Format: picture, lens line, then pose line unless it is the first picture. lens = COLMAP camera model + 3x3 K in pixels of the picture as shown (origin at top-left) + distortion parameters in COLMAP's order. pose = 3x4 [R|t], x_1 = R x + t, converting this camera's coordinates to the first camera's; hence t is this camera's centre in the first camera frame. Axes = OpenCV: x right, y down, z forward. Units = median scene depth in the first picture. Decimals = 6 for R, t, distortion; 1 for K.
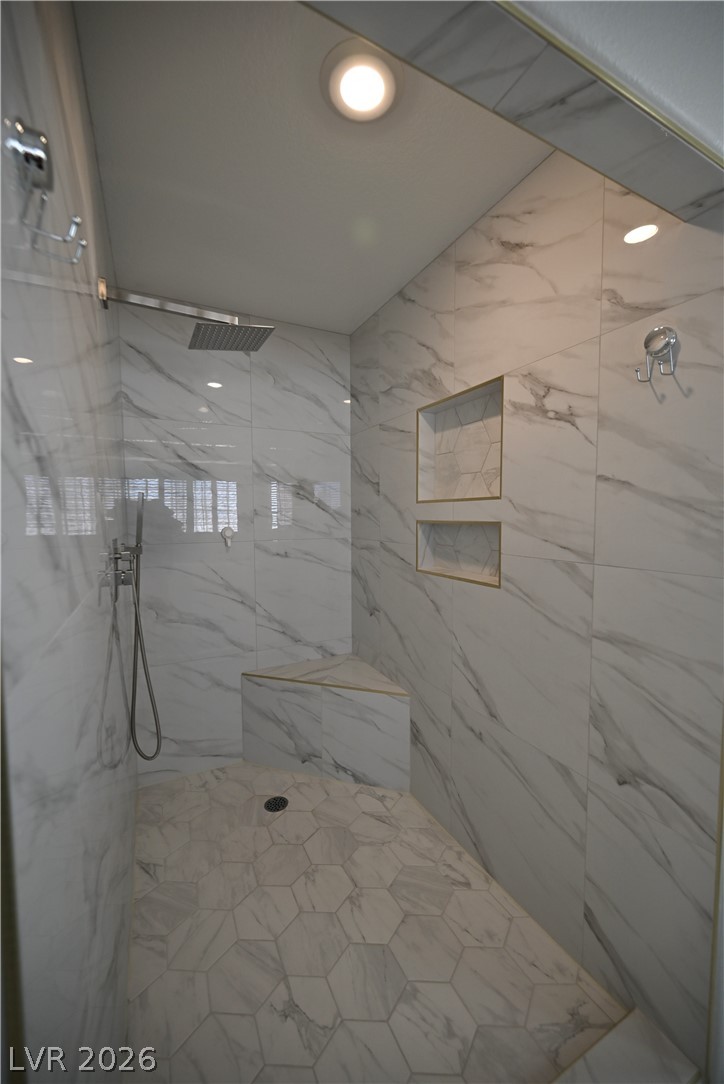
lens RADIAL K [[423.5, 0, 364.2], [0, 423.5, 542.4], [0, 0, 1]] dist [0.001422, -0.000089]
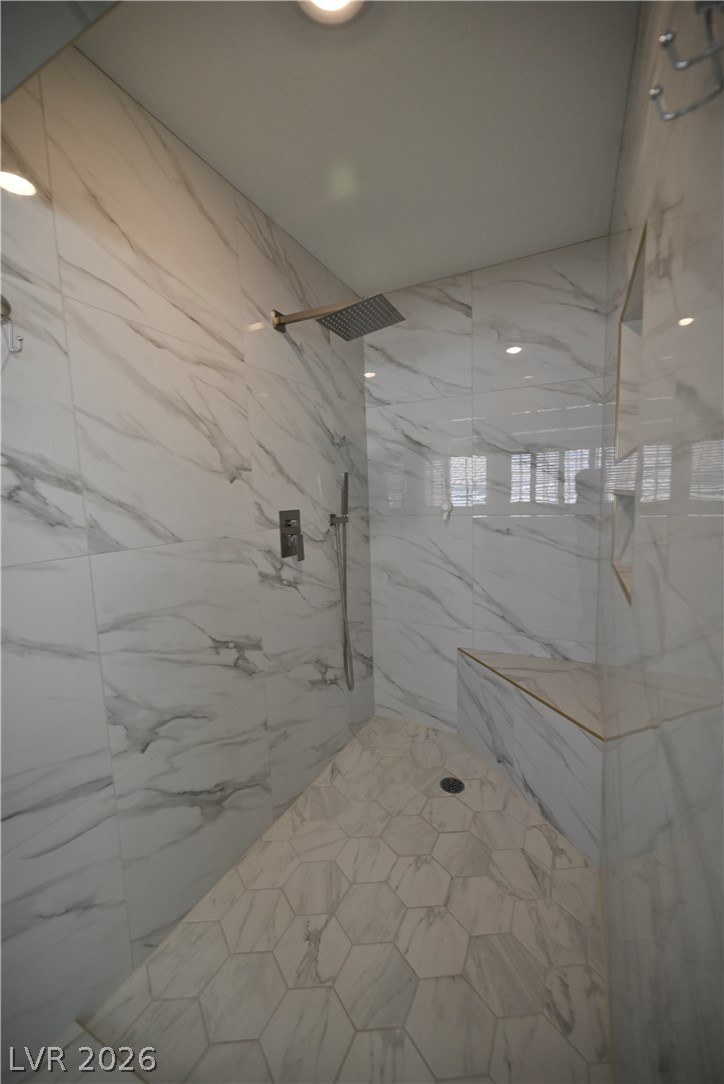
lens RADIAL K [[423.5, 0, 367.5], [0, 423.5, 541.6], [0, 0, 1]] dist [0.001422, -0.000089]
pose [[0.600305, 0.074524, -0.796292, 0.400269], [-0.025403, 0.996923, 0.074150, -0.010186], [0.799368, -0.024285, 0.600351, 0.263154]]
